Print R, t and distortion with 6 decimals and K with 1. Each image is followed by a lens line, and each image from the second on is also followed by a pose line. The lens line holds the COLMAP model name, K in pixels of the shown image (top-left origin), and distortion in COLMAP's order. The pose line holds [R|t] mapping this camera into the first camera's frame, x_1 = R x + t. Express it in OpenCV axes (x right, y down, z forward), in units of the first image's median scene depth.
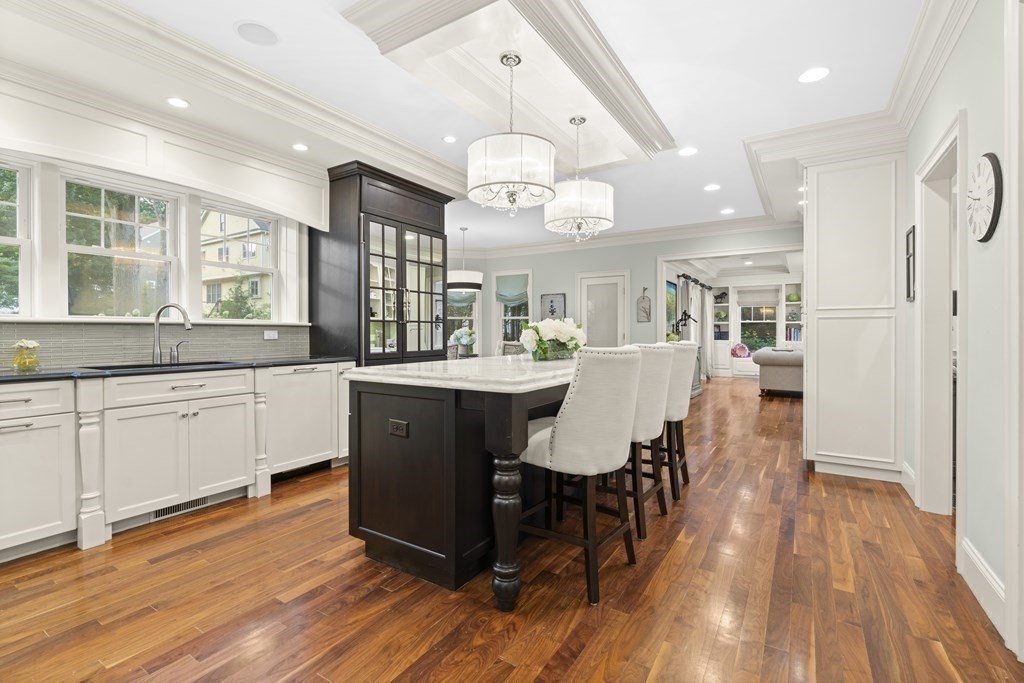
lens RADIAL K [[465.1, 0, 508.3], [0, 465.1, 323.3], [0, 0, 1]] dist [-0.000410, 0.000083]
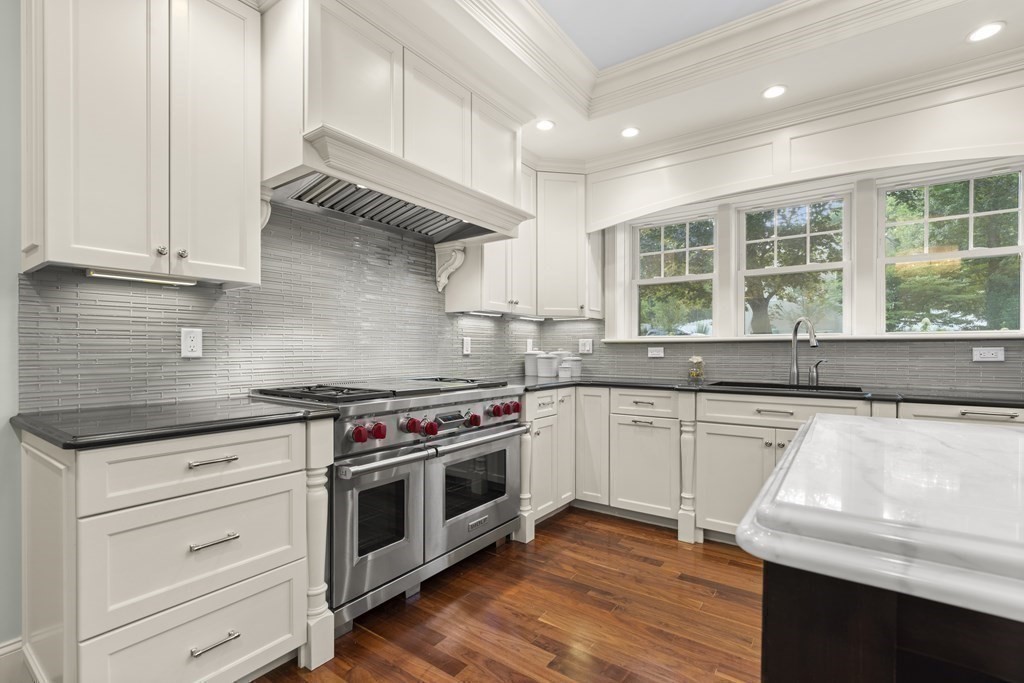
lens RADIAL K [[470.8, 0, 512.0], [0, 470.8, 348.0], [0, 0, 1]] dist [-0.000086, 0.000025]
pose [[-0.052617, -0.001170, -0.998614, 0.200084], [0.020137, 0.999795, -0.002232, 0.006450], [0.998412, -0.020226, -0.052582, 0.498787]]
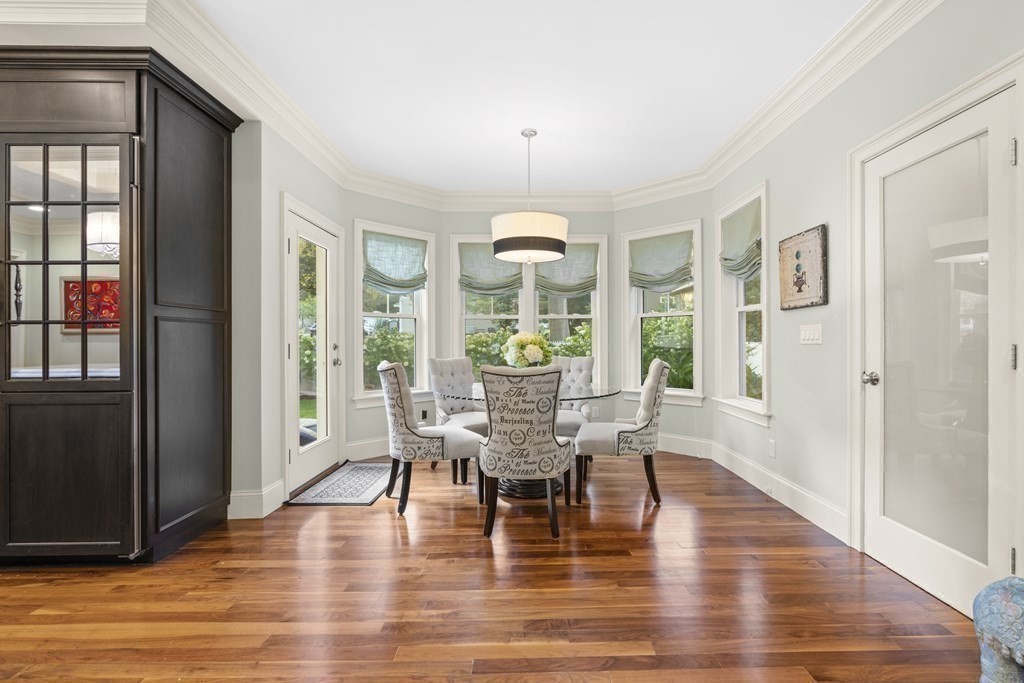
lens RADIAL K [[470.8, 0, 512.0], [0, 470.8, 348.0], [0, 0, 1]] dist [-0.000086, 0.000025]
pose [[0.553908, 0.006606, -0.832552, 0.533912], [0.021613, 0.999517, 0.022311, 0.024533], [0.832298, -0.030352, 0.553498, 1.178256]]
